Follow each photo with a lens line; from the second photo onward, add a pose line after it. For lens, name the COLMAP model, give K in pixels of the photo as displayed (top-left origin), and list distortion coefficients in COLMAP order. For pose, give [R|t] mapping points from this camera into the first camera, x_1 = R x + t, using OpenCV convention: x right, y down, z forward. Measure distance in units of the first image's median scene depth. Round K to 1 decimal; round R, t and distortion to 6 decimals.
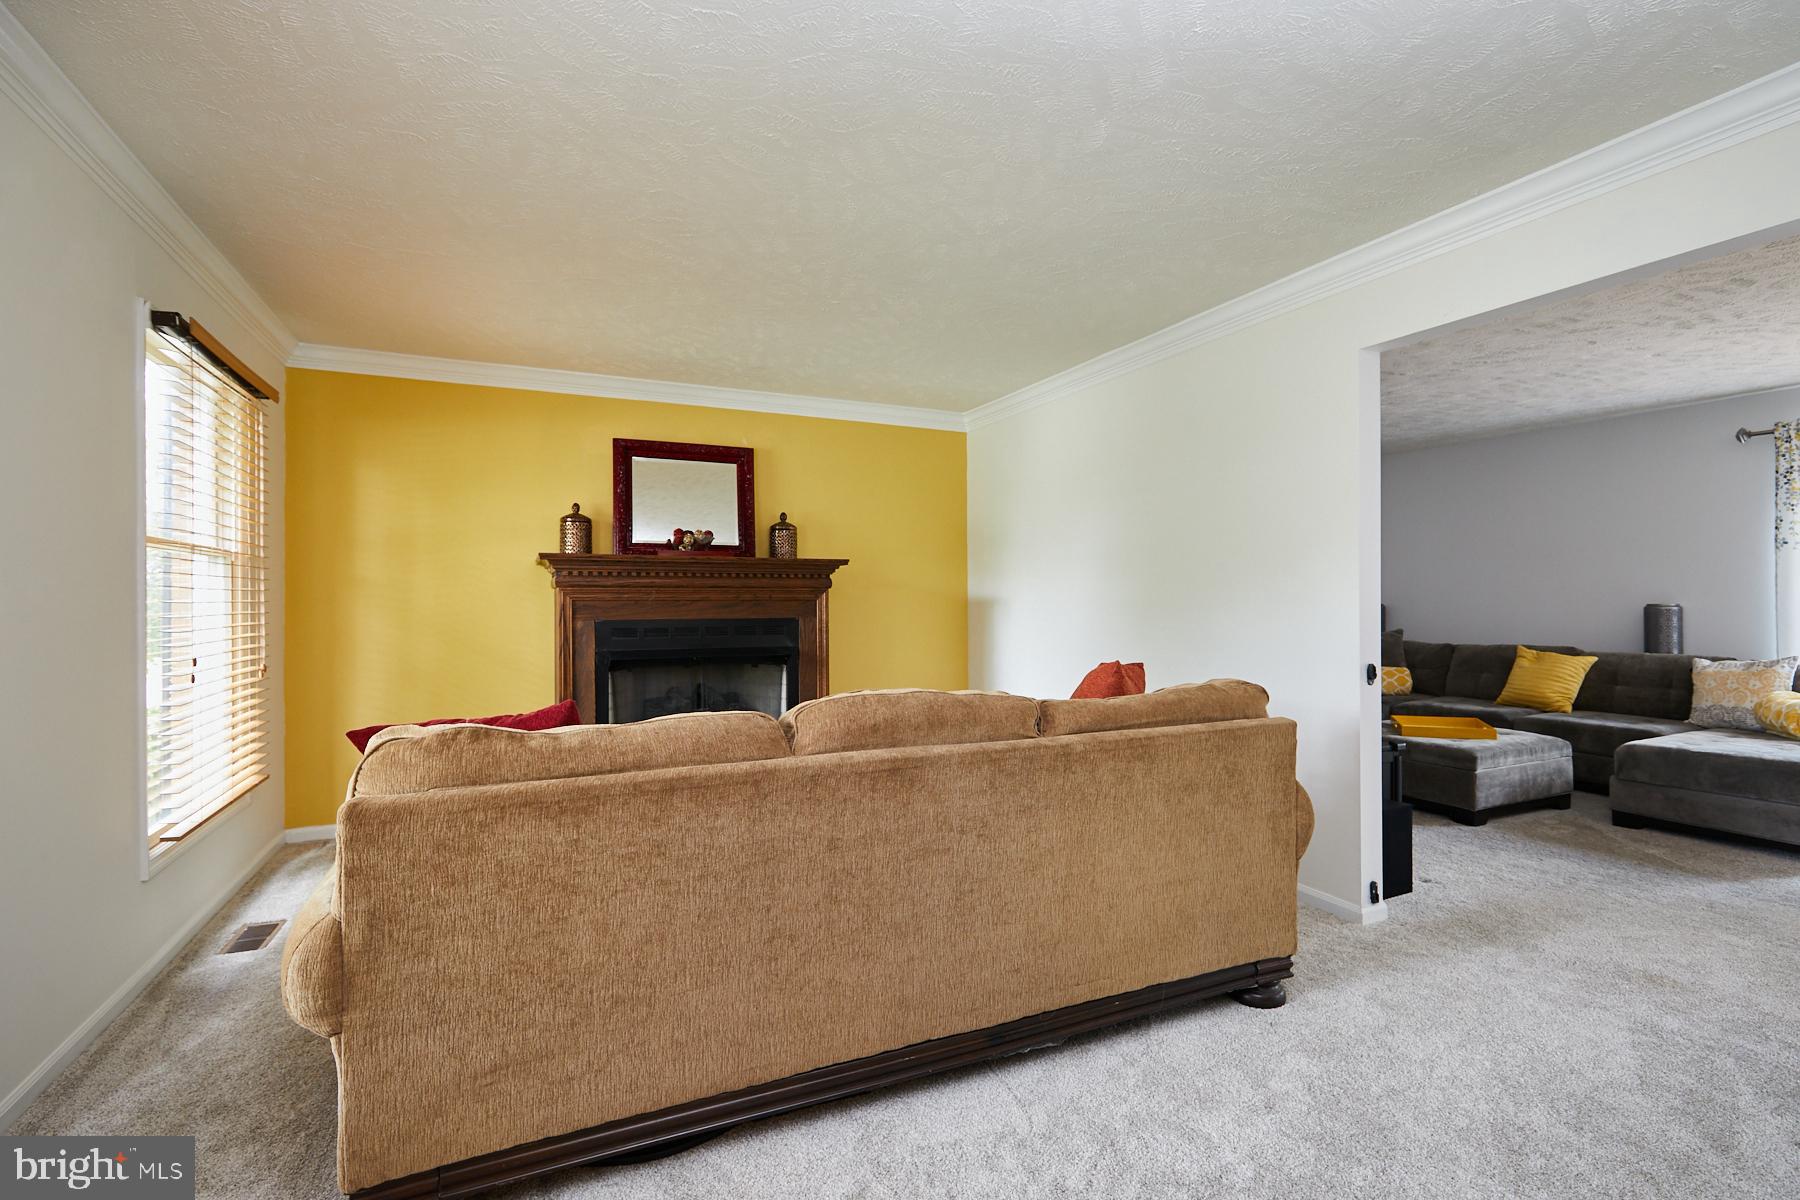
lens RADIAL K [[821.5, 0, 908.2], [0, 821.5, 602.3], [0, 0, 1]] dist [0.004109, -0.001192]
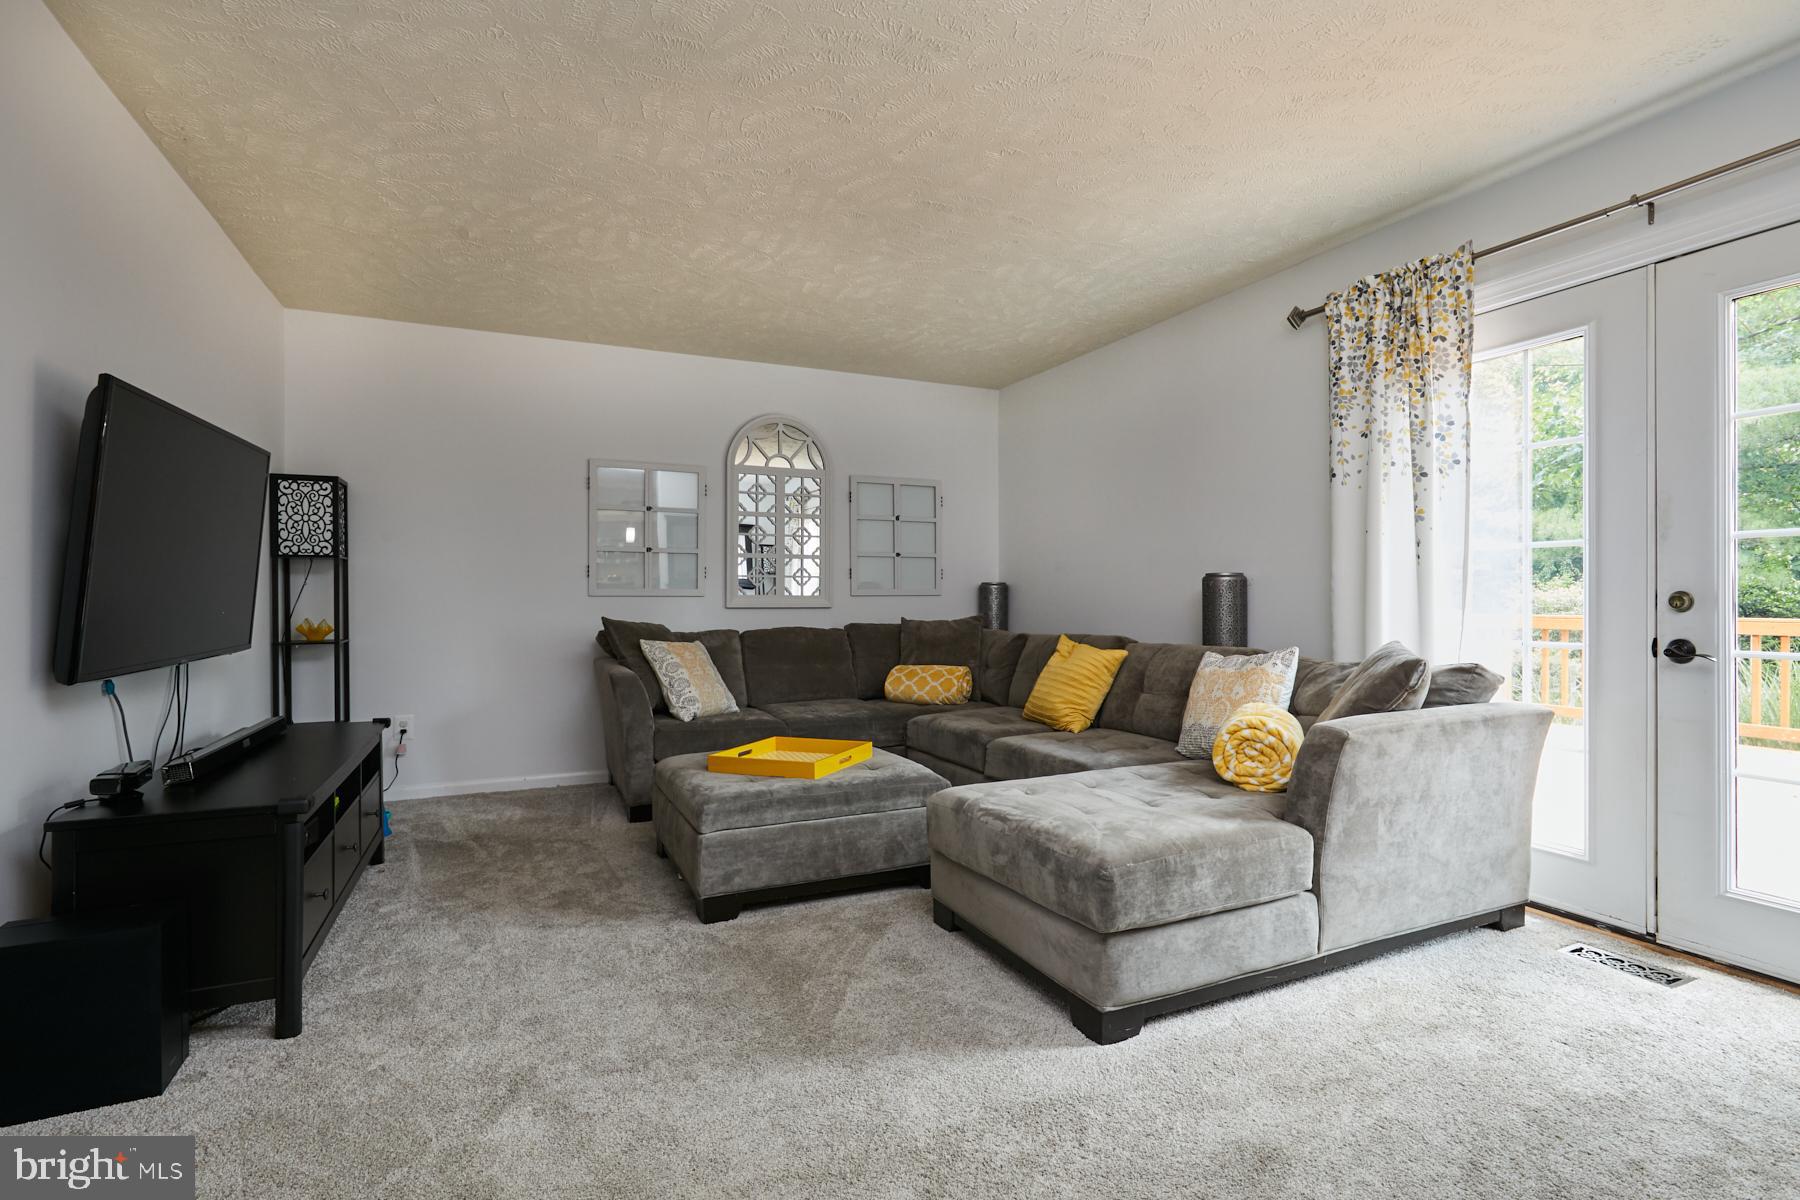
lens RADIAL K [[850.5, 0, 896.0], [0, 850.5, 593.5], [0, 0, 1]] dist [-0.001900, -0.000099]
pose [[0.999616, -0.001581, -0.027667, 0.711694], [0.001377, 0.999972, -0.007383, 0.025138], [0.027678, 0.007342, 0.999590, 0.306311]]
